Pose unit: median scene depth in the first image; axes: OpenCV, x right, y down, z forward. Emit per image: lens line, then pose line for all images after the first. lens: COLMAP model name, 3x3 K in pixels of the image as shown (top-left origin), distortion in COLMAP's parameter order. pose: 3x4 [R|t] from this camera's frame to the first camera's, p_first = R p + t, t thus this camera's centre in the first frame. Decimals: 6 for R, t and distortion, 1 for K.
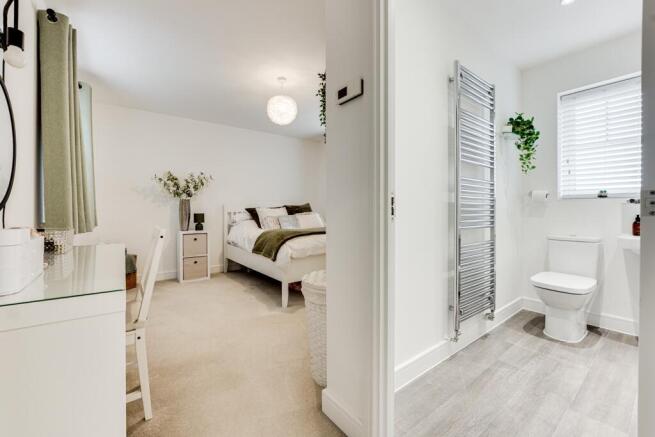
lens RADIAL K [[268.7, 0, 319.8], [0, 268.7, 214.3], [0, 0, 1]] dist [-0.023567, -0.000120]
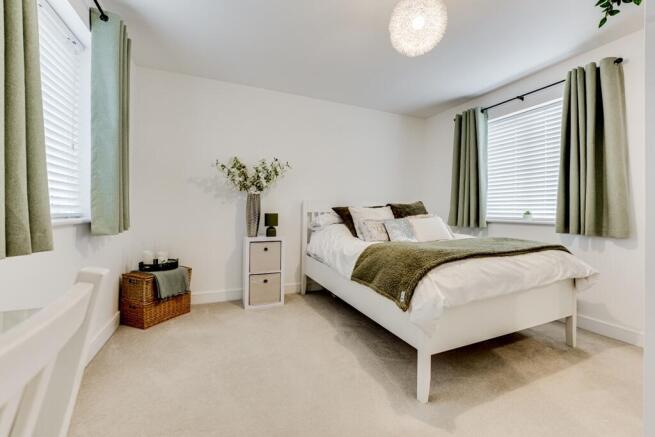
lens RADIAL K [[272.8, 0, 319.0], [0, 272.8, 212.1], [0, 0, 1]] dist [-0.002675, -0.000206]
pose [[0.968207, 0.017289, -0.249551, -0.157992], [-0.019994, 0.999766, -0.008310, -0.003822], [0.249349, 0.013035, 0.968326, 0.350337]]
